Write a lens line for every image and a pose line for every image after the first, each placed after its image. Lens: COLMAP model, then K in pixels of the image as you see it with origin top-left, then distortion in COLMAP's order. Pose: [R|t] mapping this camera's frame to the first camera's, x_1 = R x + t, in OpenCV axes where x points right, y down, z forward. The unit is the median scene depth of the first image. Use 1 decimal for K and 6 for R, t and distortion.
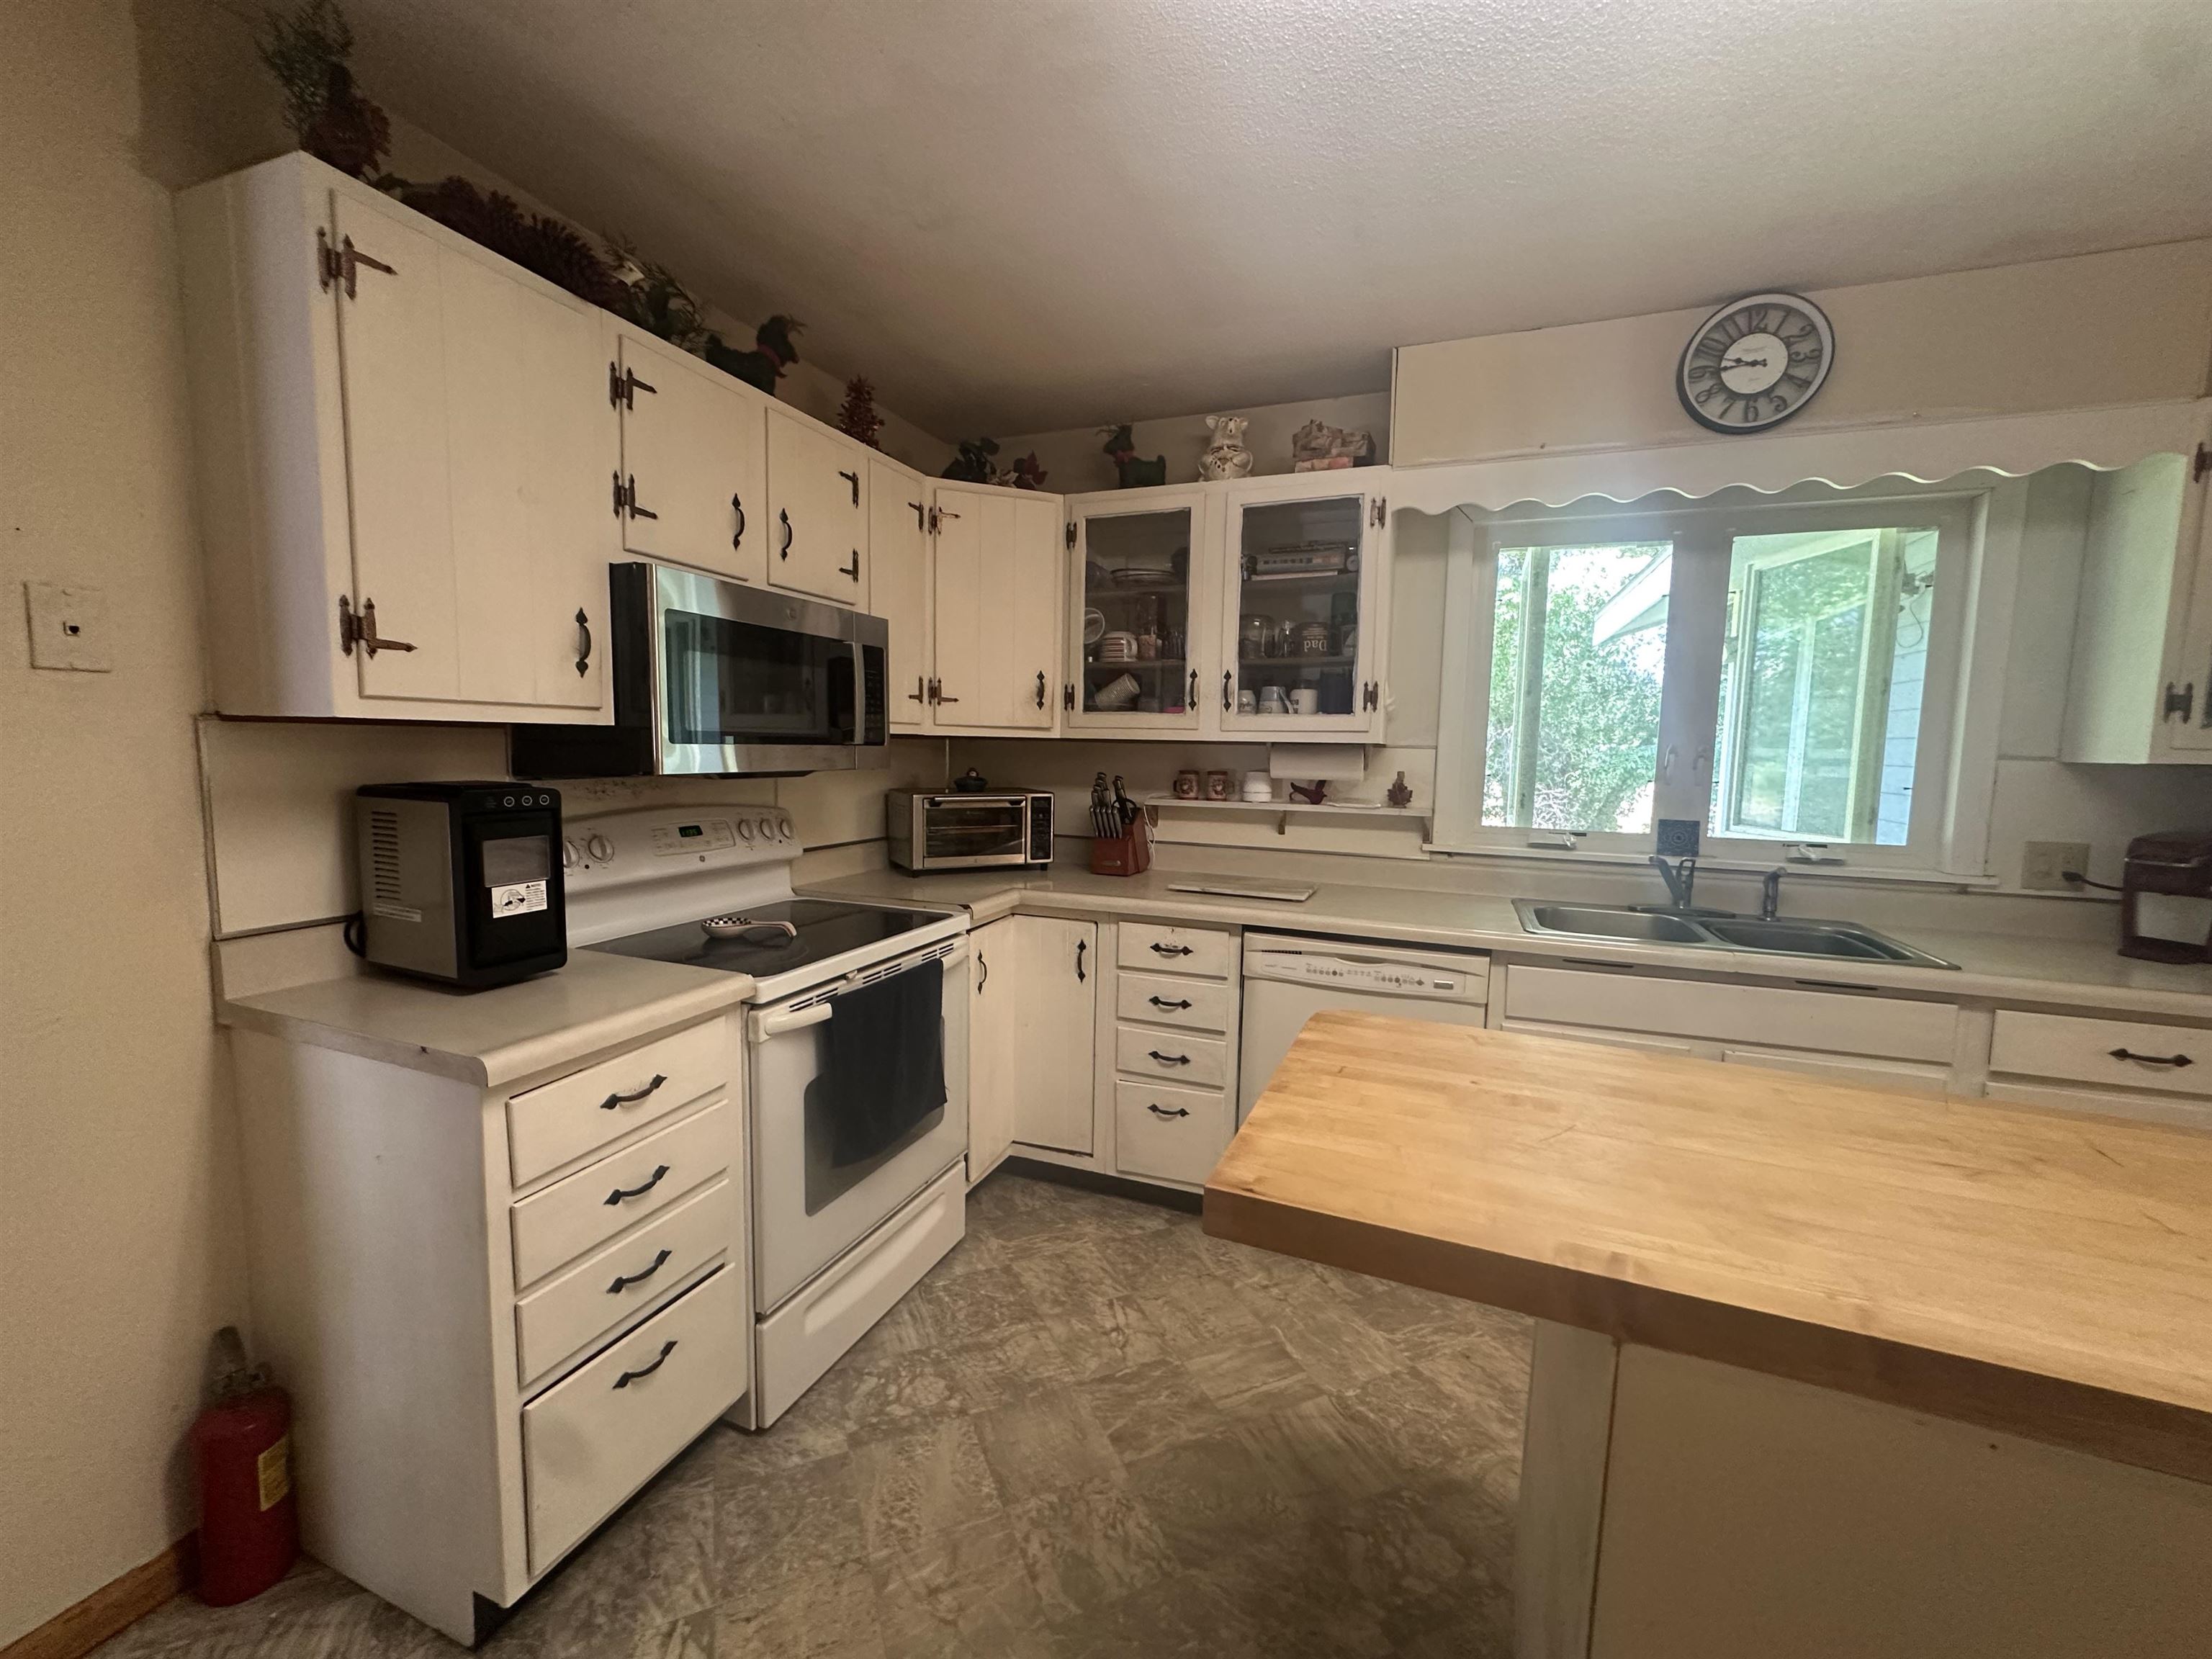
lens RADIAL K [[892.1, 0, 1105.3], [0, 892.1, 816.8], [0, 0, 1]] dist [-0.000027, 0.000869]
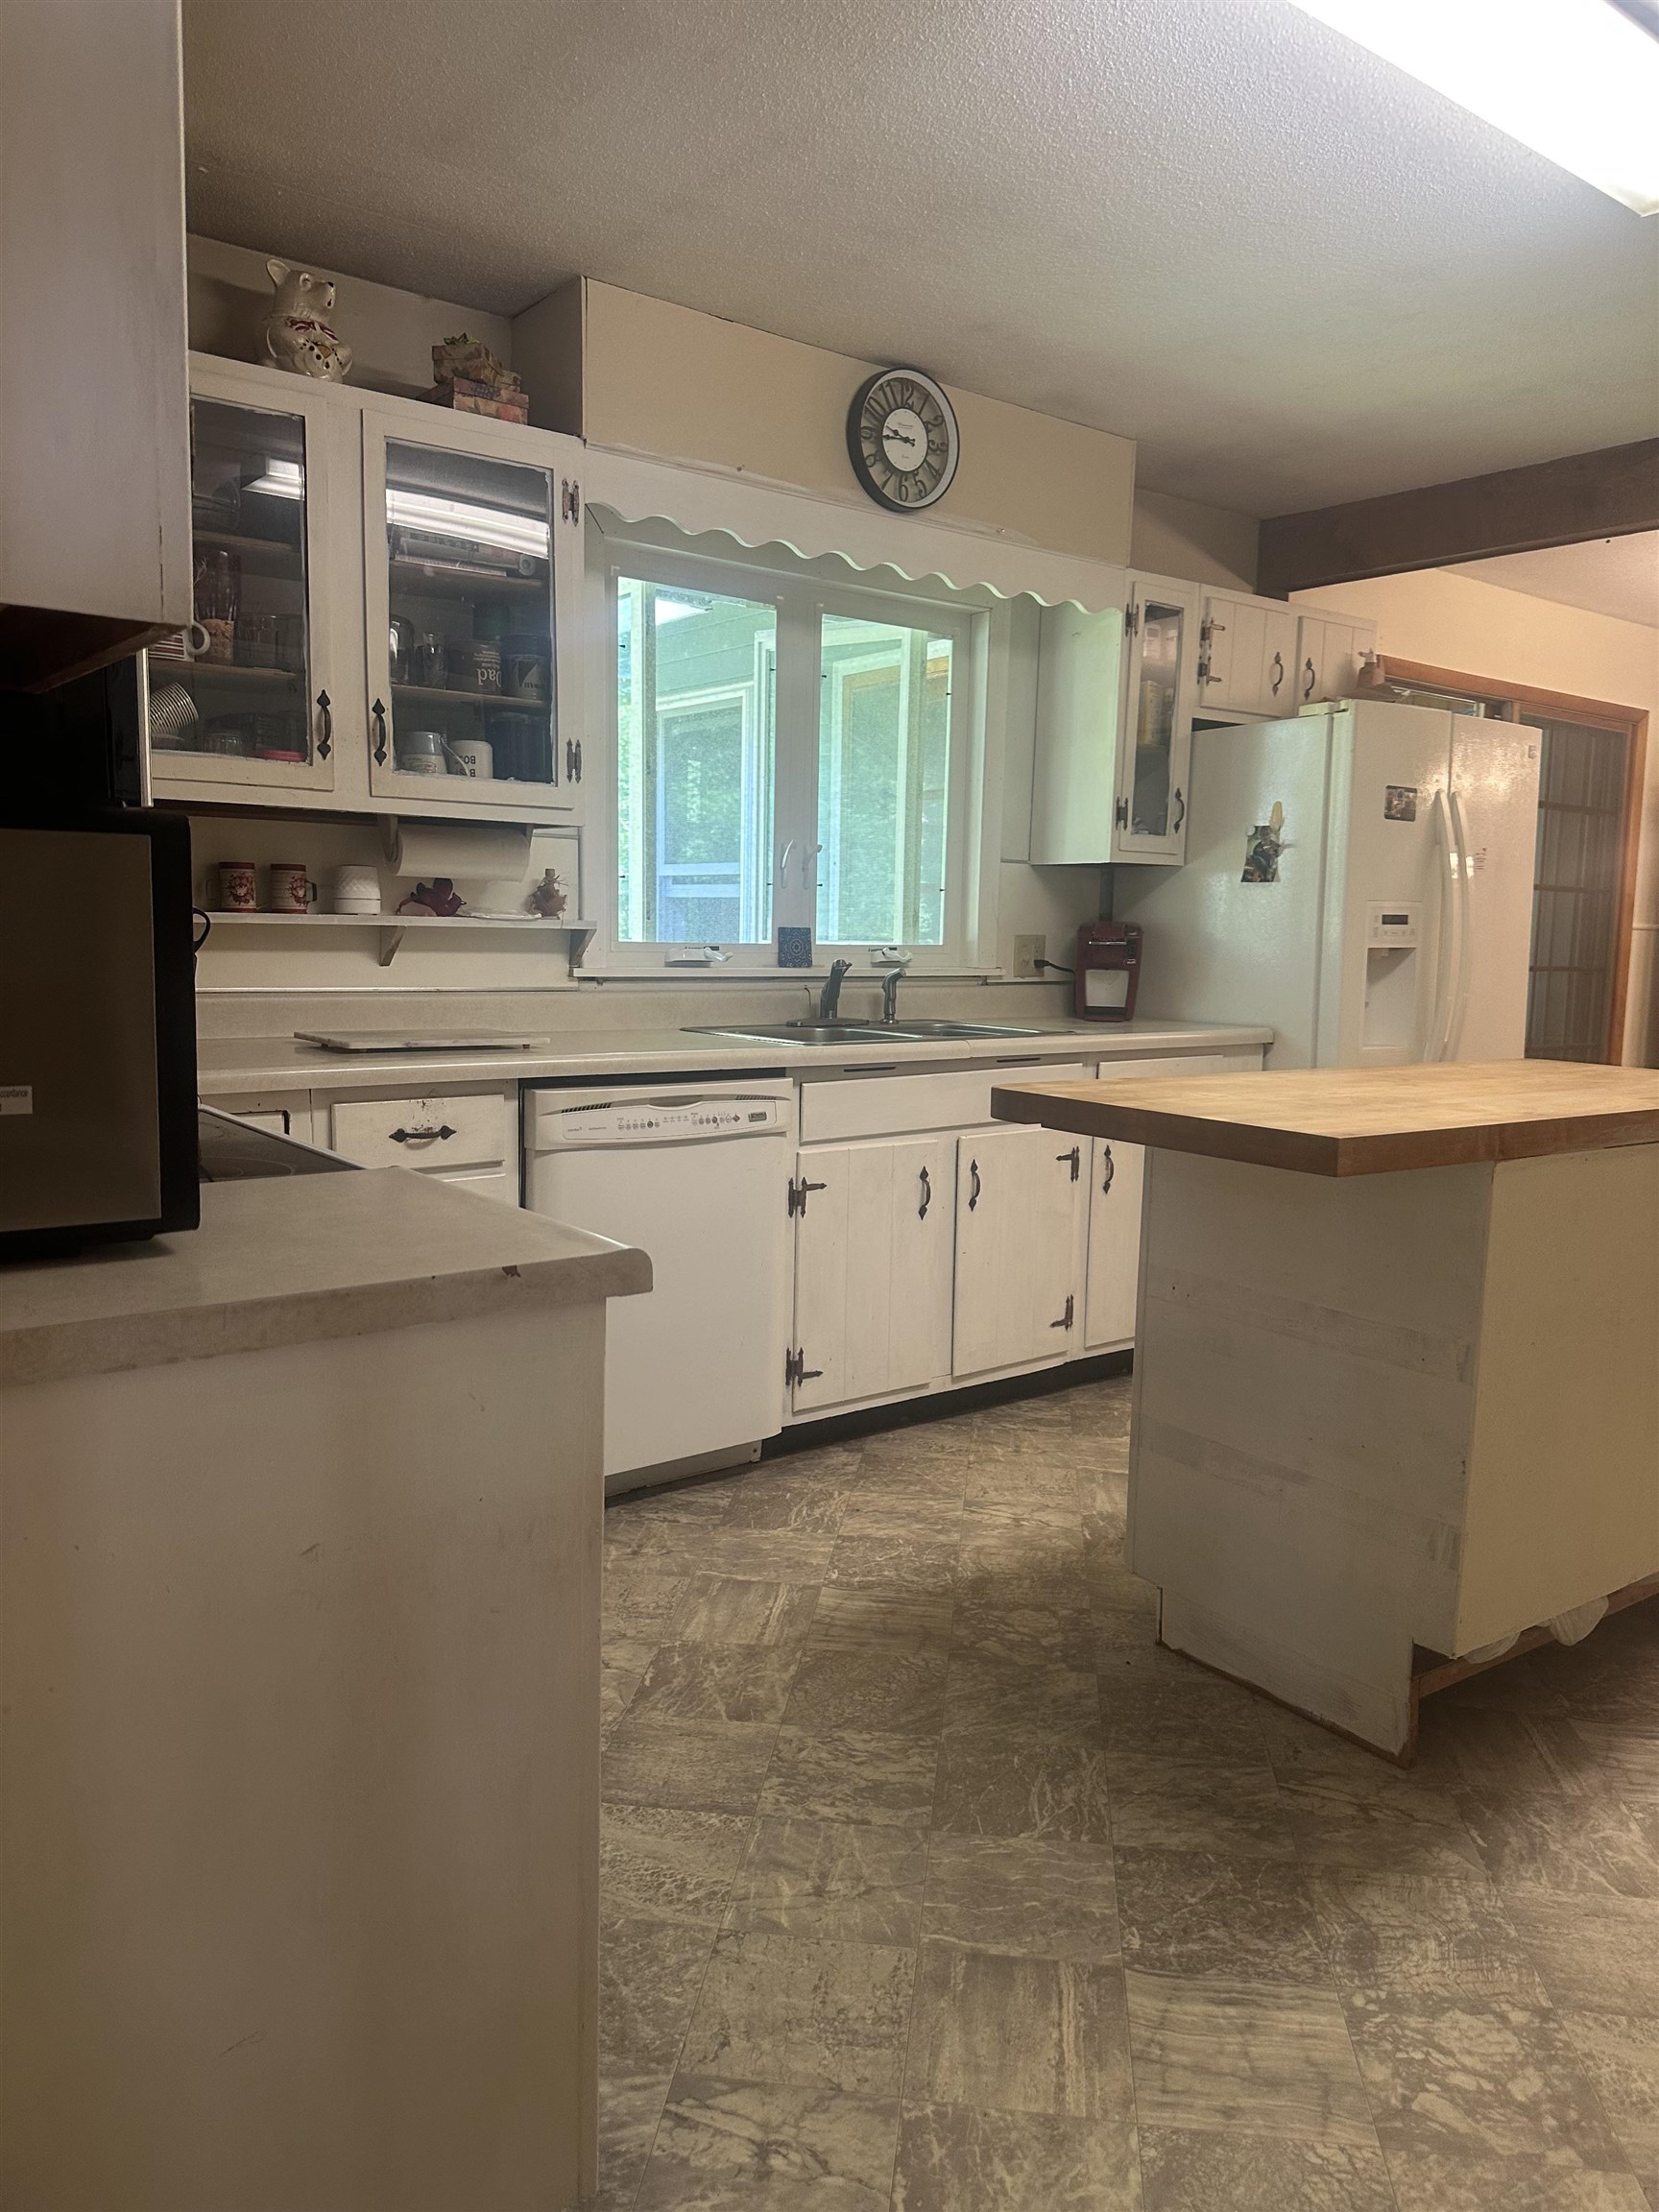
lens RADIAL K [[1542.2, 0, 823.9], [0, 1542.2, 1109.2], [0, 0, 1]] dist [0.004900, -0.018290]
pose [[0.518847, -0.113408, 0.847312, -0.749899], [0.061315, 0.993546, 0.095435, 0.044828], [-0.852666, 0.002437, 0.522451, 0.183624]]
